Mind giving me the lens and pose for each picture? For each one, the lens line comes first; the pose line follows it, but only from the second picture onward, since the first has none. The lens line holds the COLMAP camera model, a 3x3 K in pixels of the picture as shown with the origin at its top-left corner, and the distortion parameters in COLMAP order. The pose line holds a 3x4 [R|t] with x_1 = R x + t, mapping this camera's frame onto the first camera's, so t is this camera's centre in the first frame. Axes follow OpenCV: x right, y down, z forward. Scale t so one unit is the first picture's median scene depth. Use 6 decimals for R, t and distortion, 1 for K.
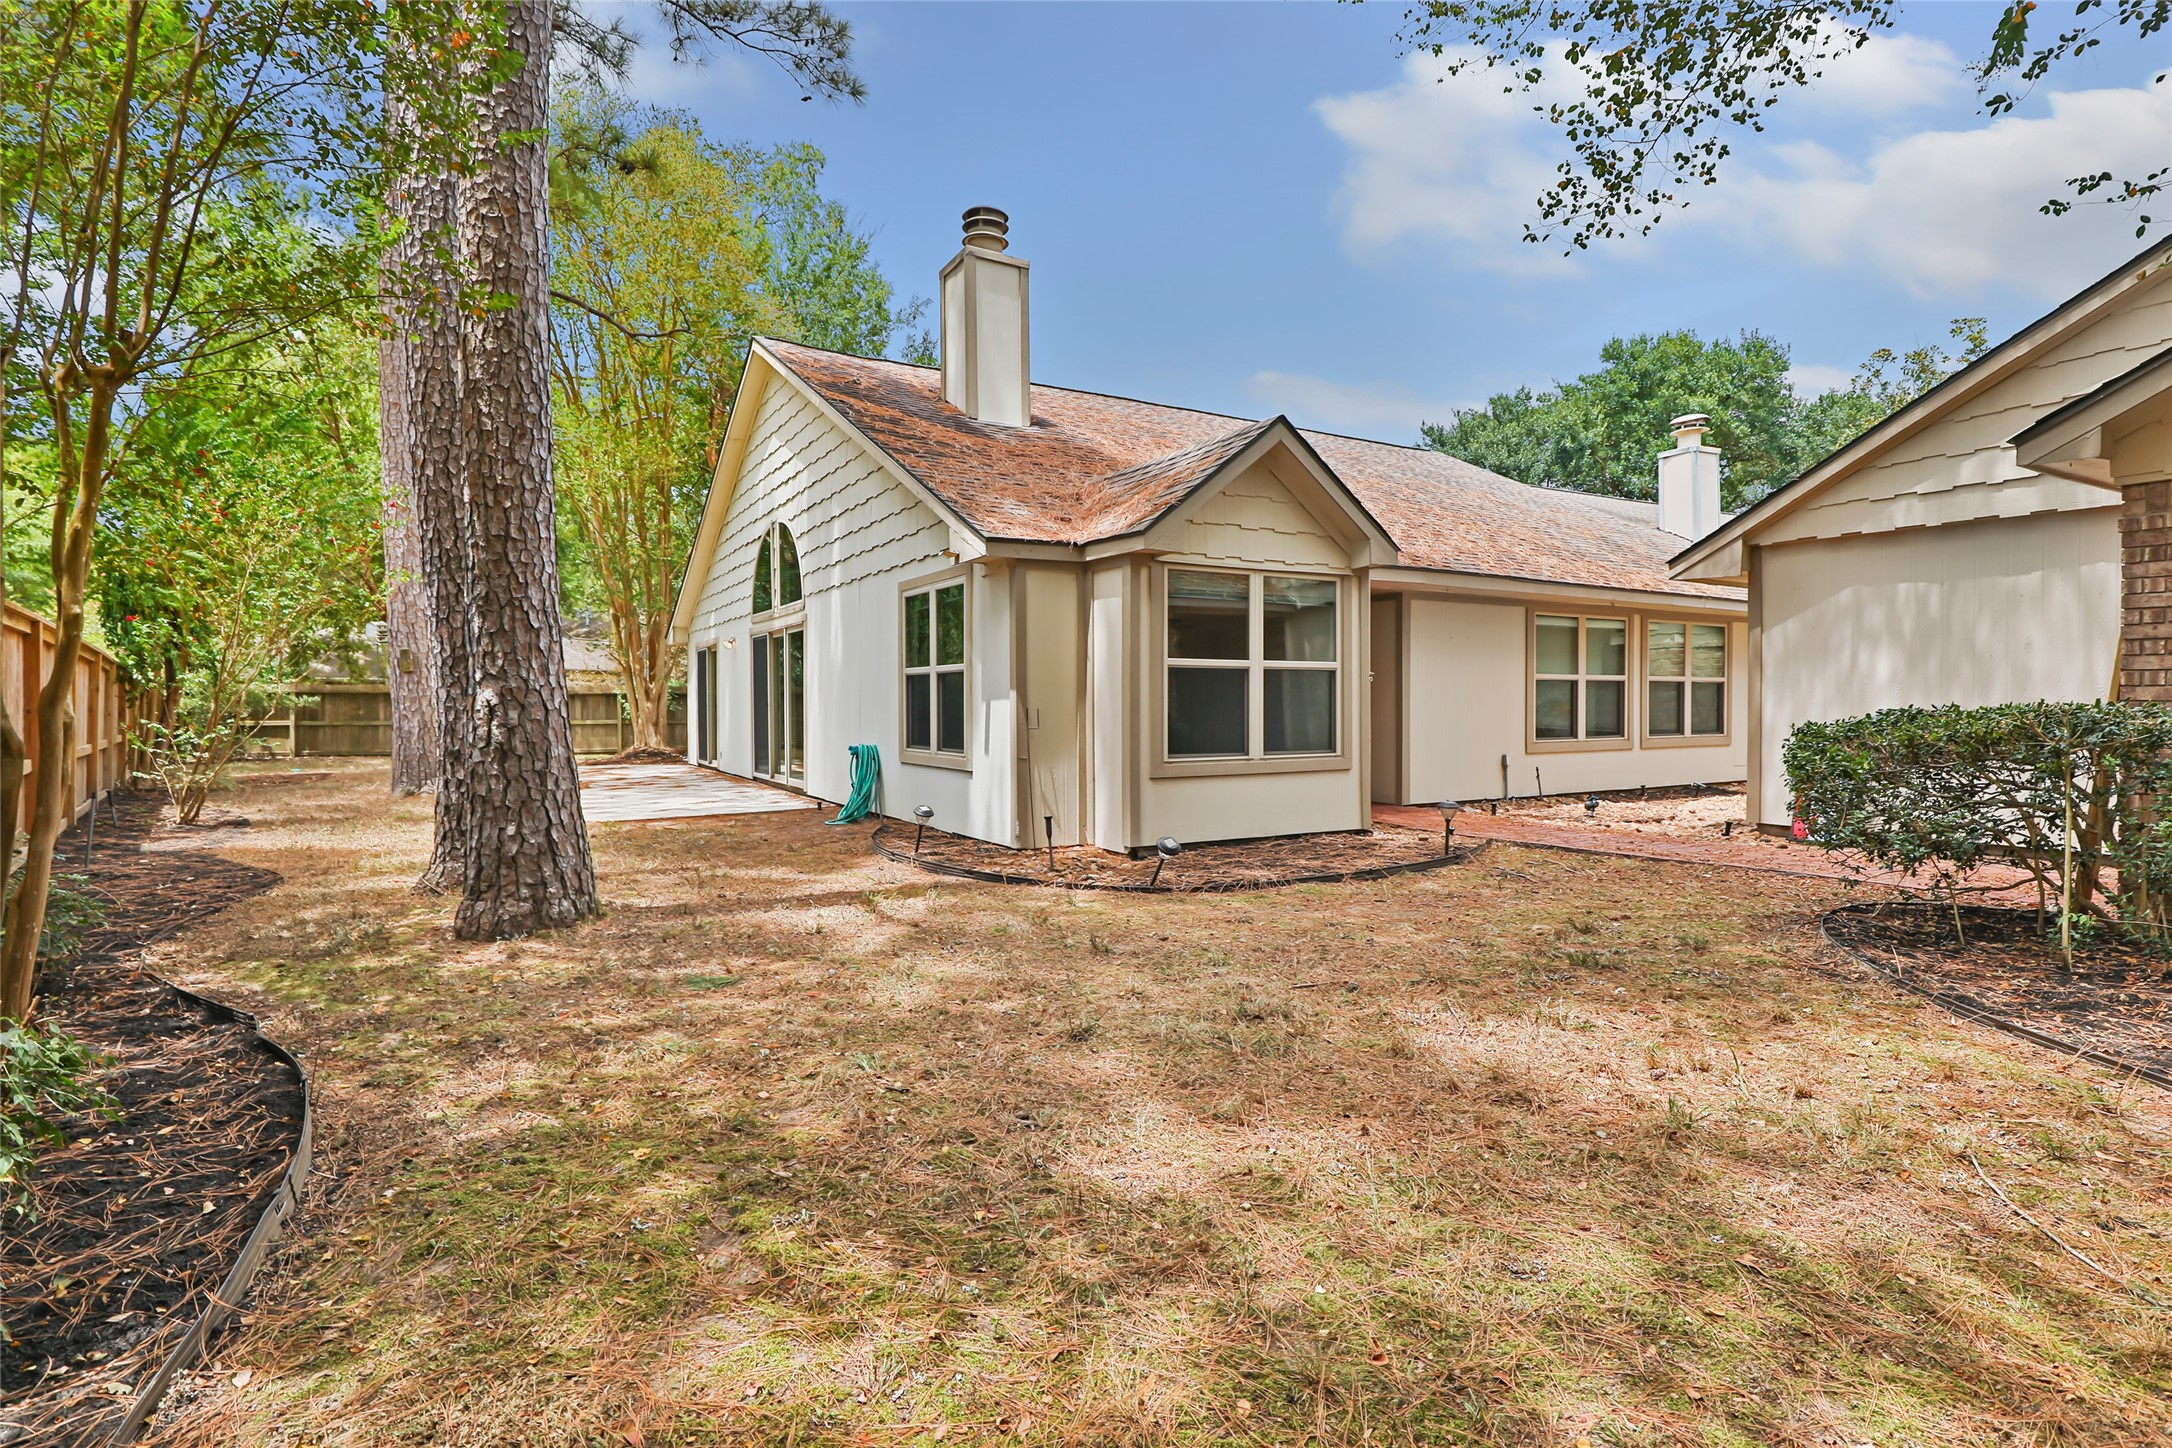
lens RADIAL K [[1049.9, 0, 1096.4], [0, 1049.9, 718.4], [0, 0, 1]] dist [-0.025445, -0.000059]
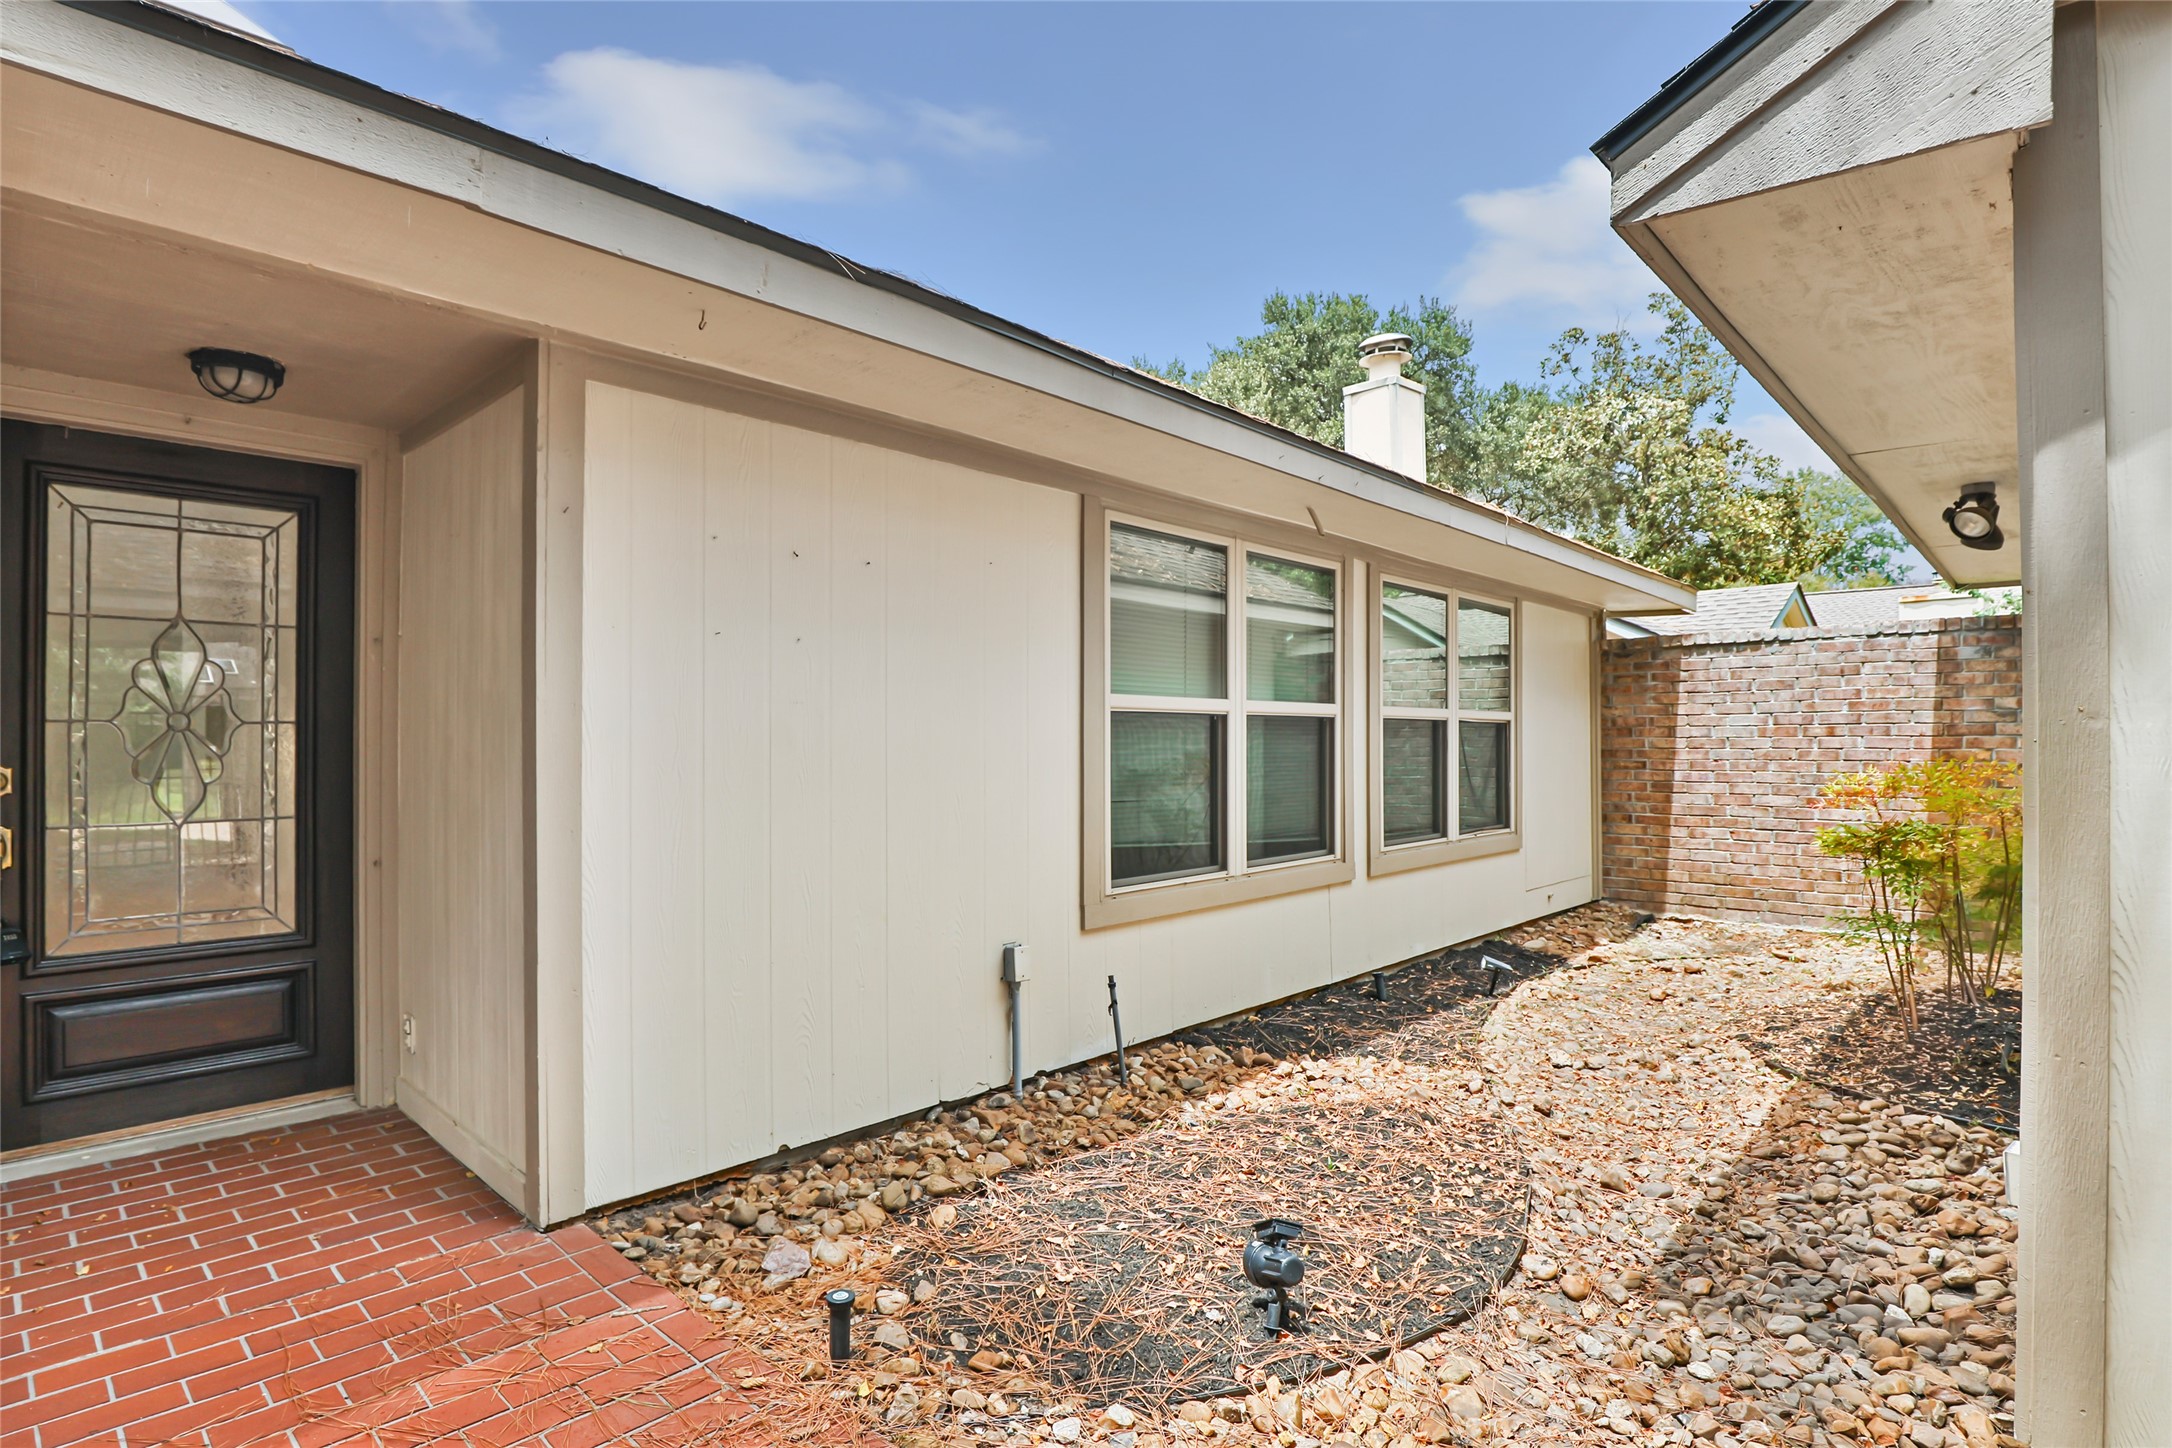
lens RADIAL K [[1112.1, 0, 1077.7], [0, 1112.1, 731.4], [0, 0, 1]] dist [-0.015681, -0.000209]
pose [[0.959019, 0.004266, 0.283311, 0.286863], [0.002831, 0.999692, -0.024635, -0.019809], [-0.283329, 0.024428, 0.958712, 0.611881]]
